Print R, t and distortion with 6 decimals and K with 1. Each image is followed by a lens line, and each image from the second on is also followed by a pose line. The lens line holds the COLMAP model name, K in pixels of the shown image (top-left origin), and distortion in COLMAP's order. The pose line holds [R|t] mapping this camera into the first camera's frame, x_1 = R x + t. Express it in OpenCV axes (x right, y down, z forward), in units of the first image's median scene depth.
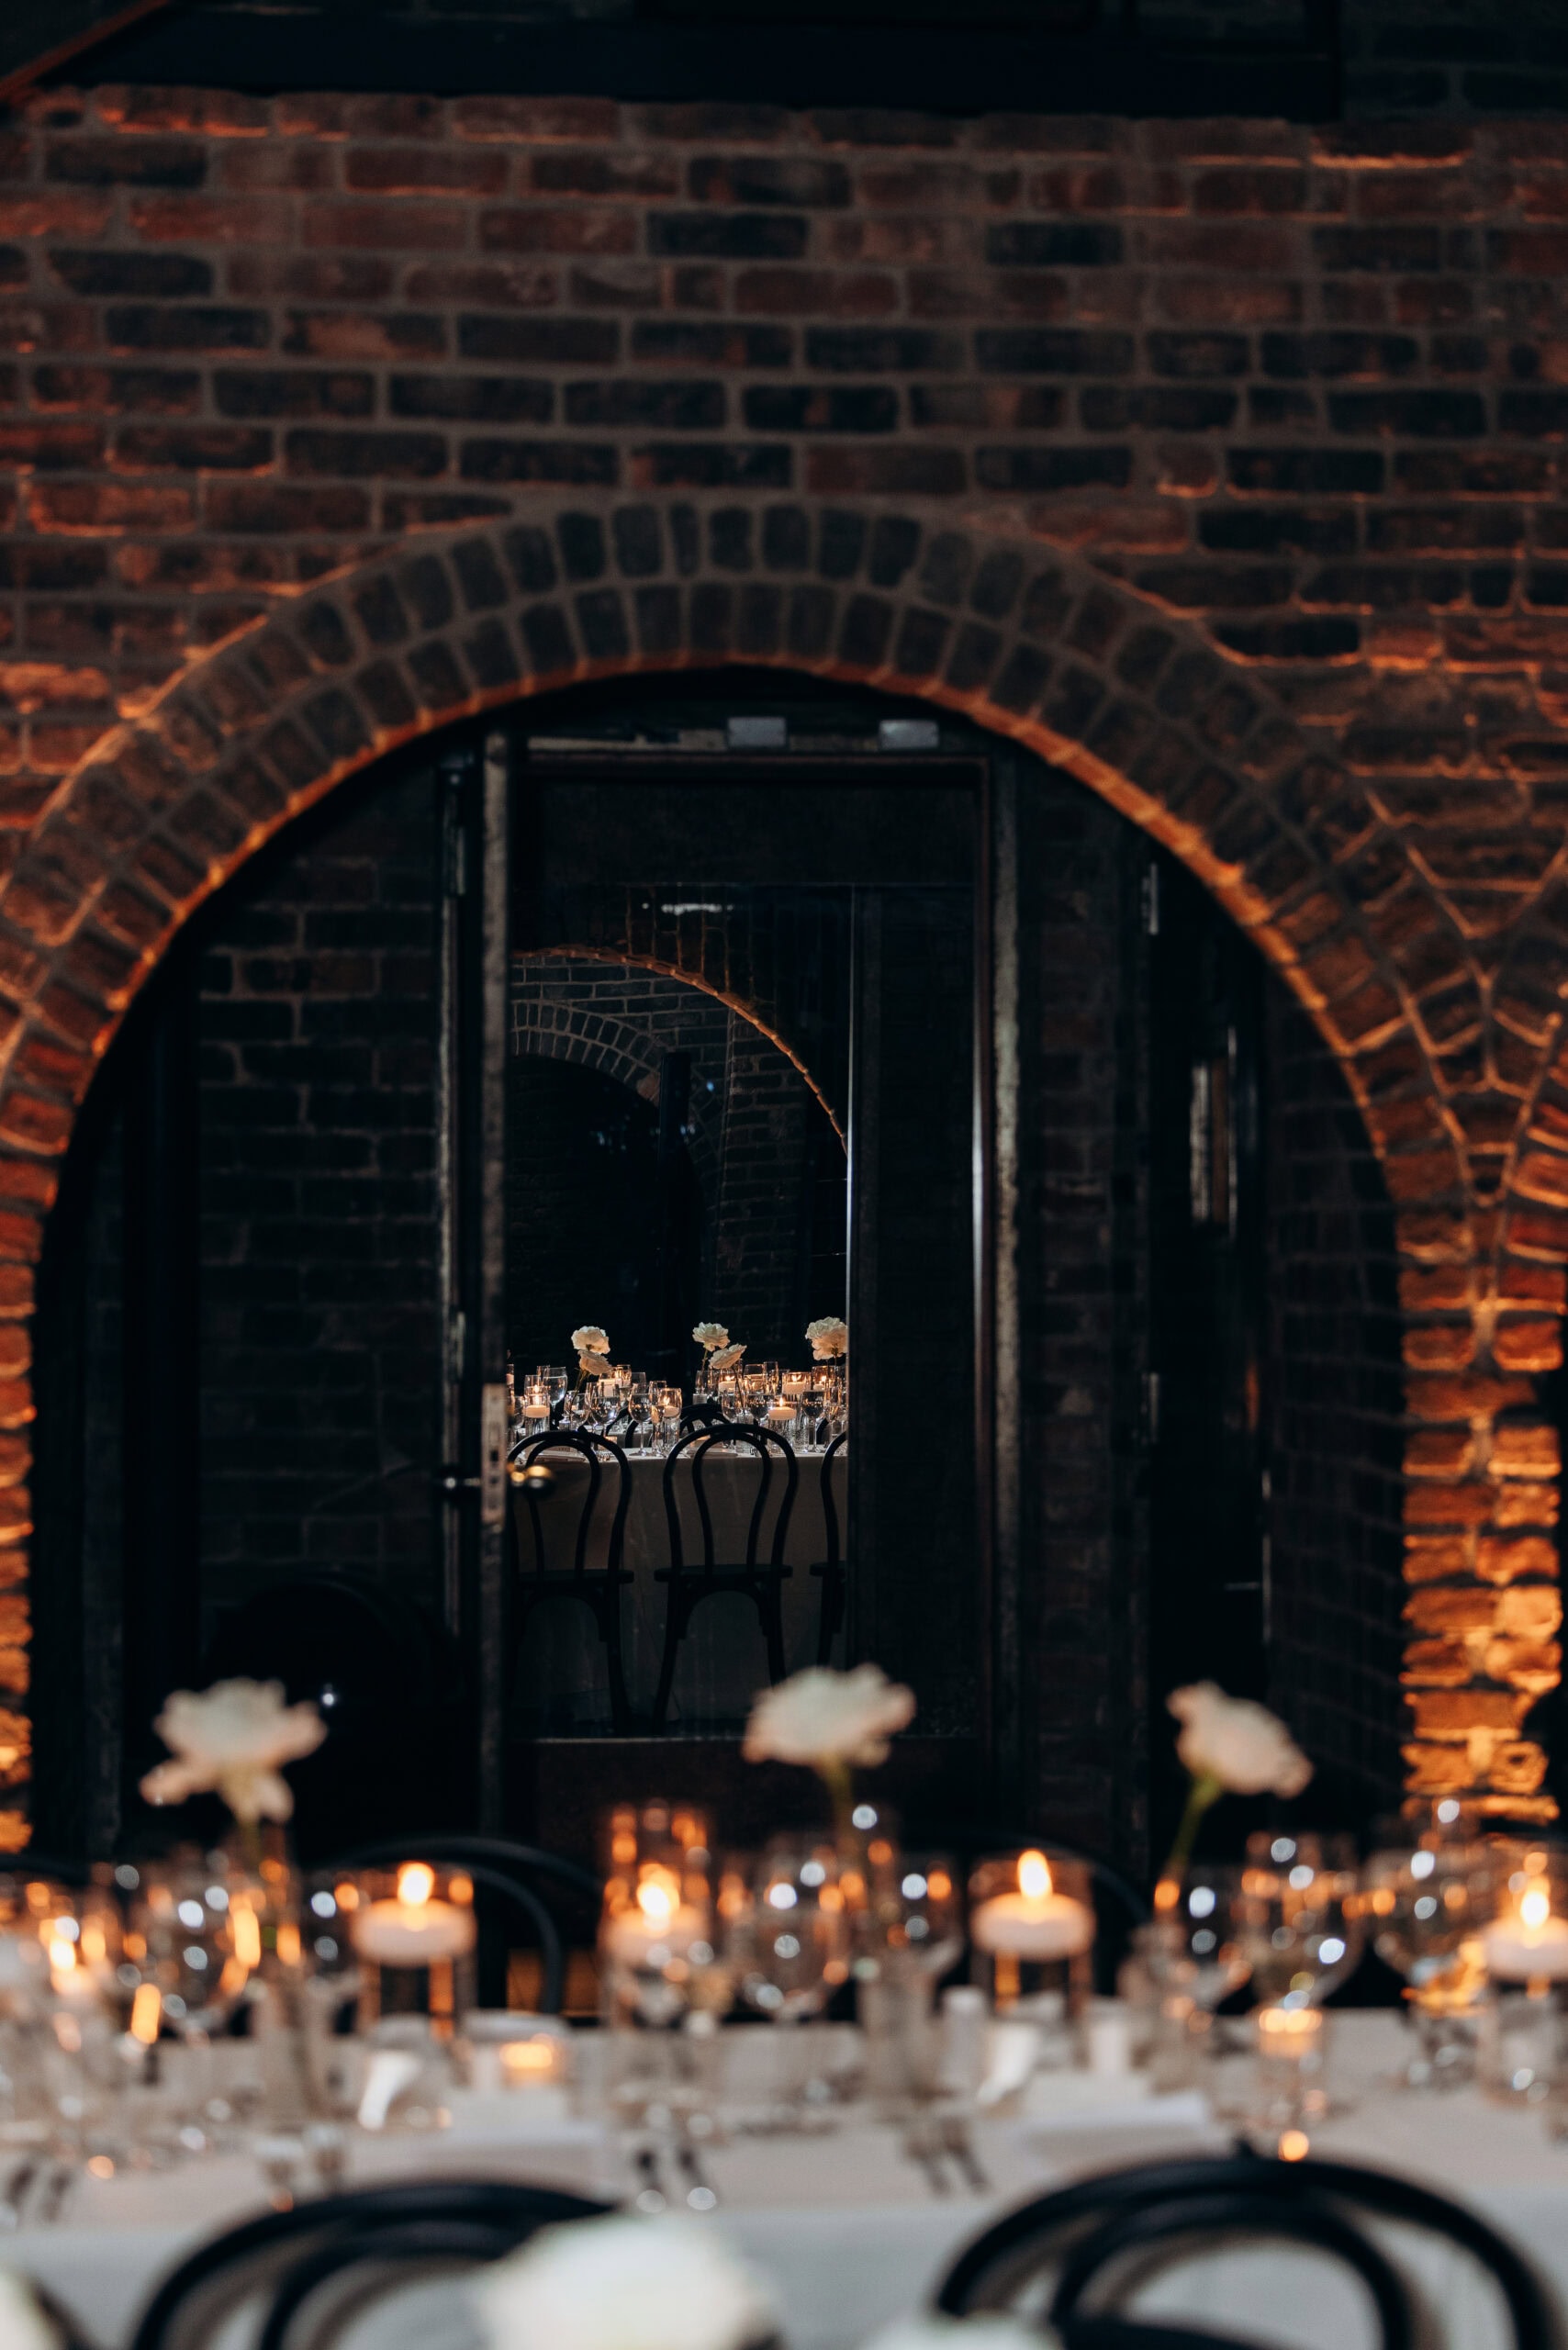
lens RADIAL K [[4662.6, 0, 784.0], [0, 4662.6, 1175.0], [0, 0, 1]] dist [-0.016249, 0.008245]
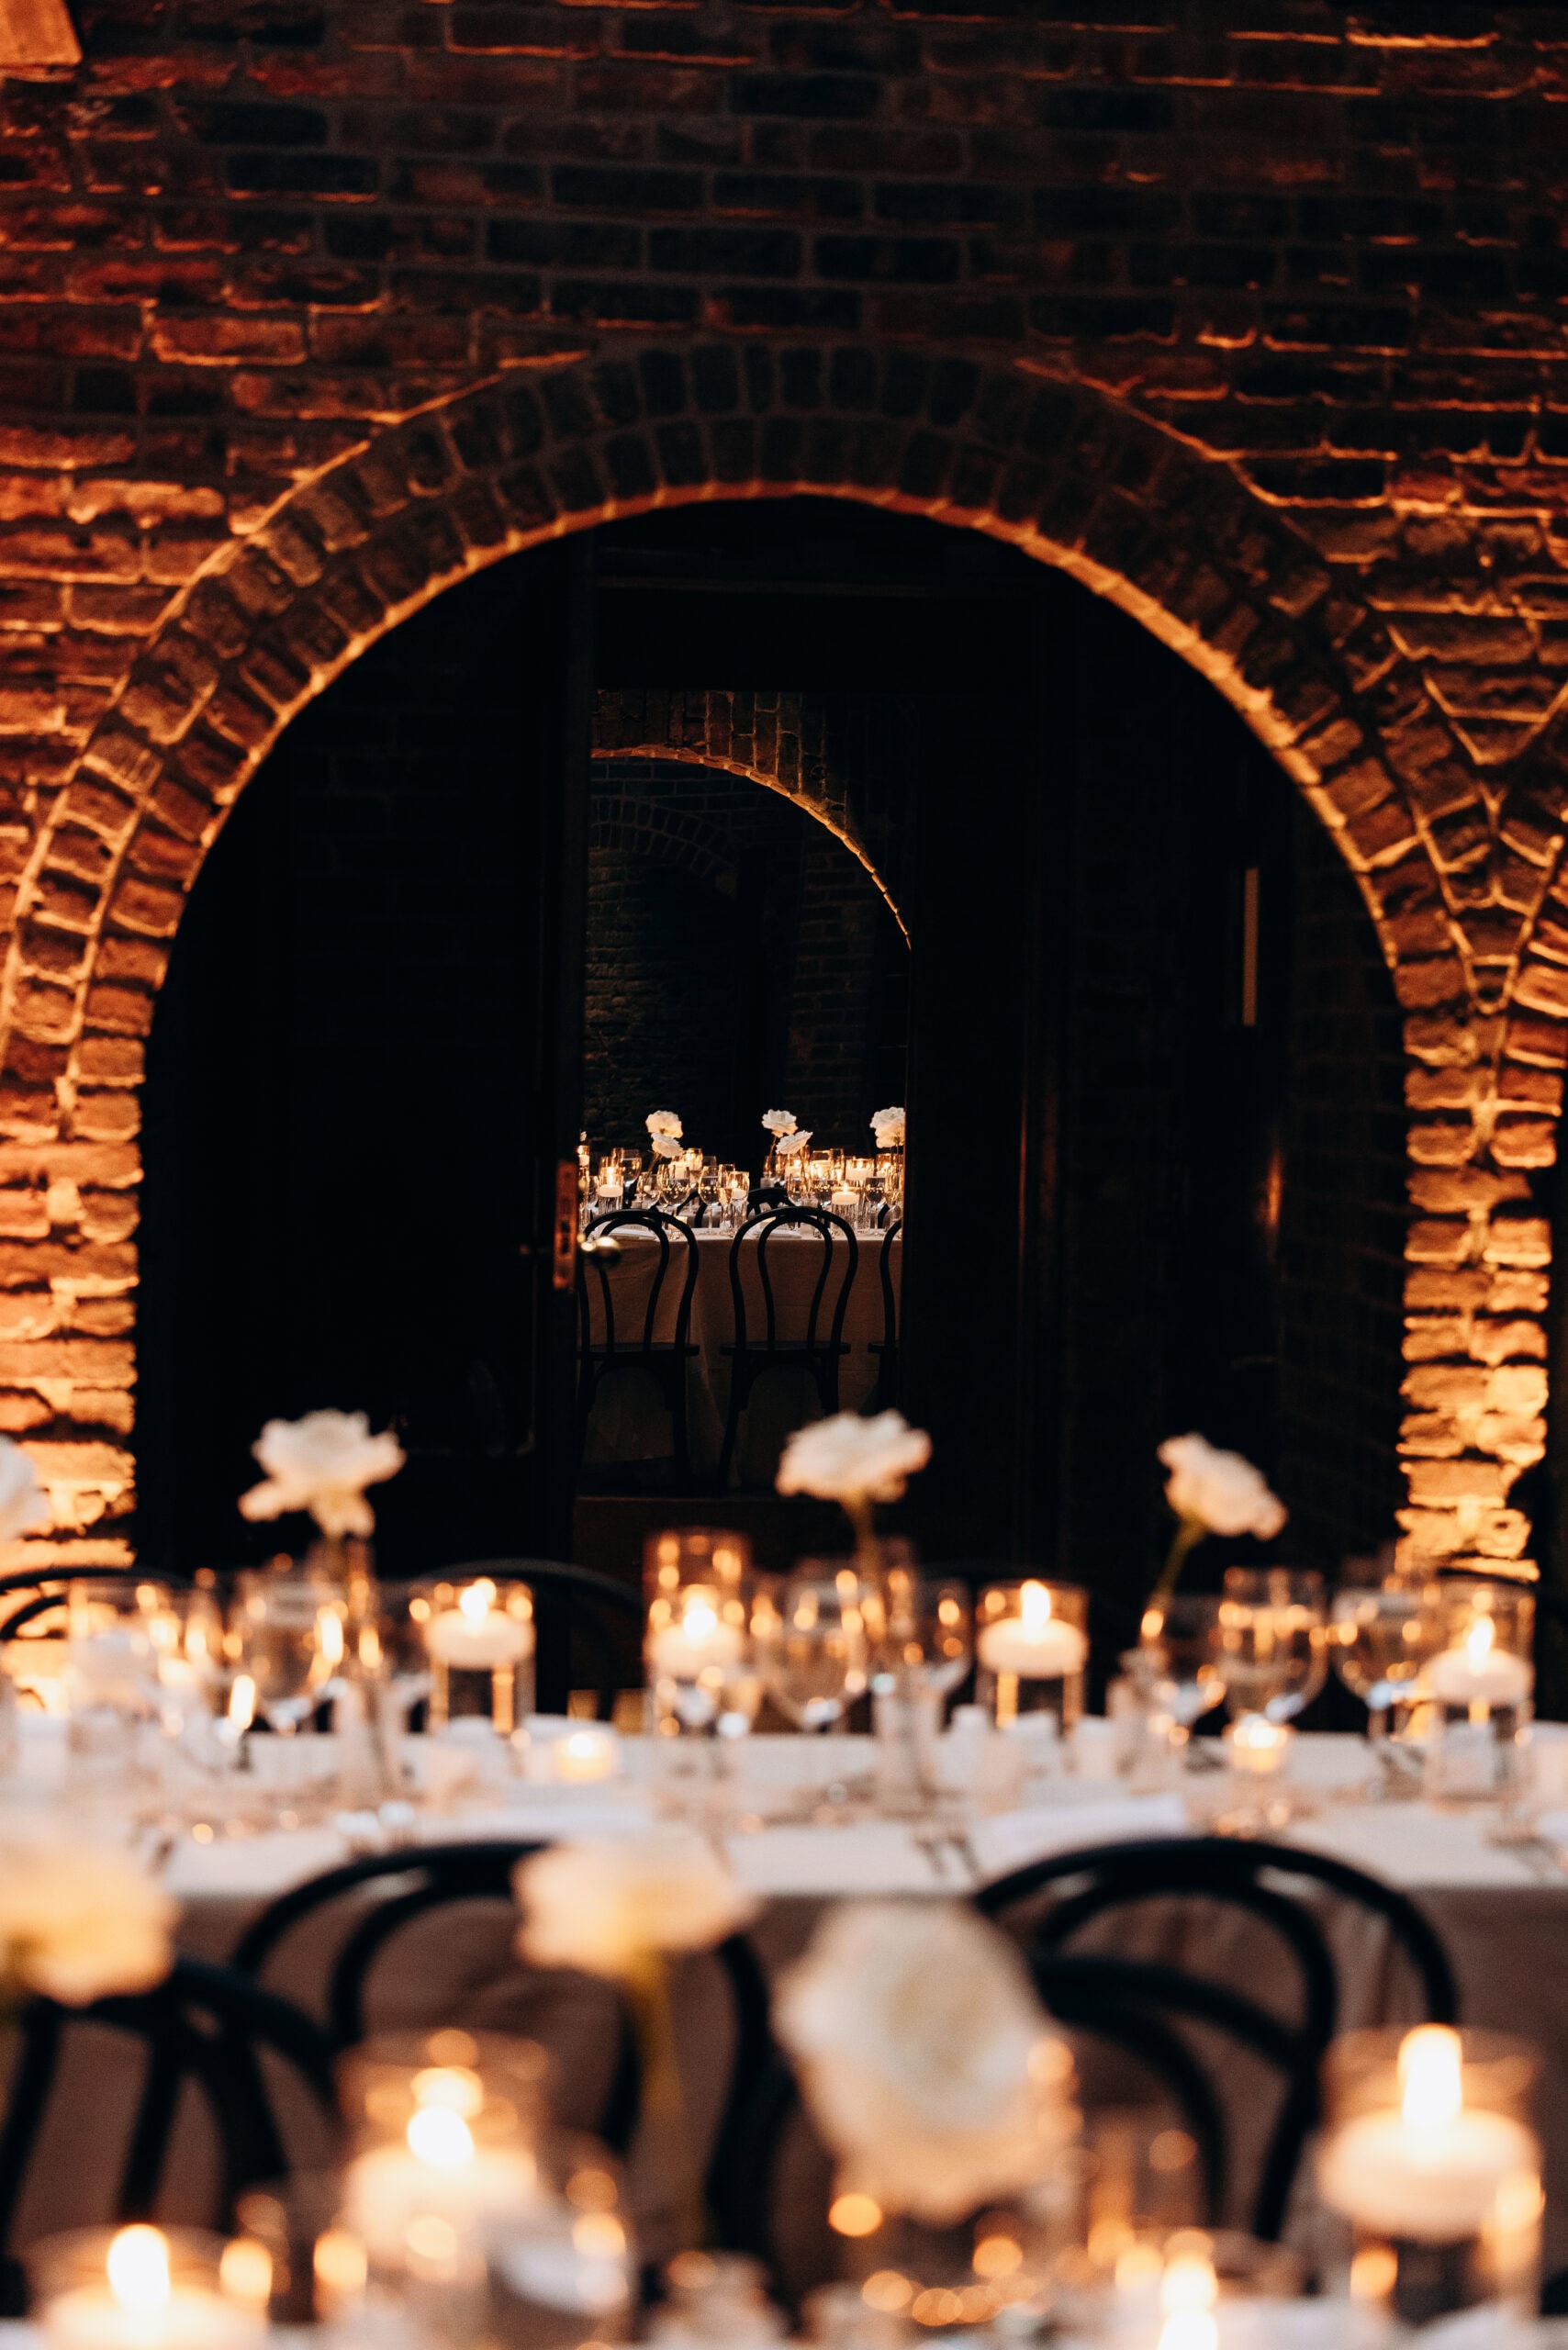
lens RADIAL K [[5577.3, 0, 784.0], [0, 5577.3, 1175.0], [0, 0, 1]] dist [-0.152725, 0.294095]
pose [[0.999287, 0.022493, -0.030311, 0.027656], [-0.021328, 0.999042, 0.038220, -0.001696], [0.031141, -0.037547, 0.998810, -0.288747]]
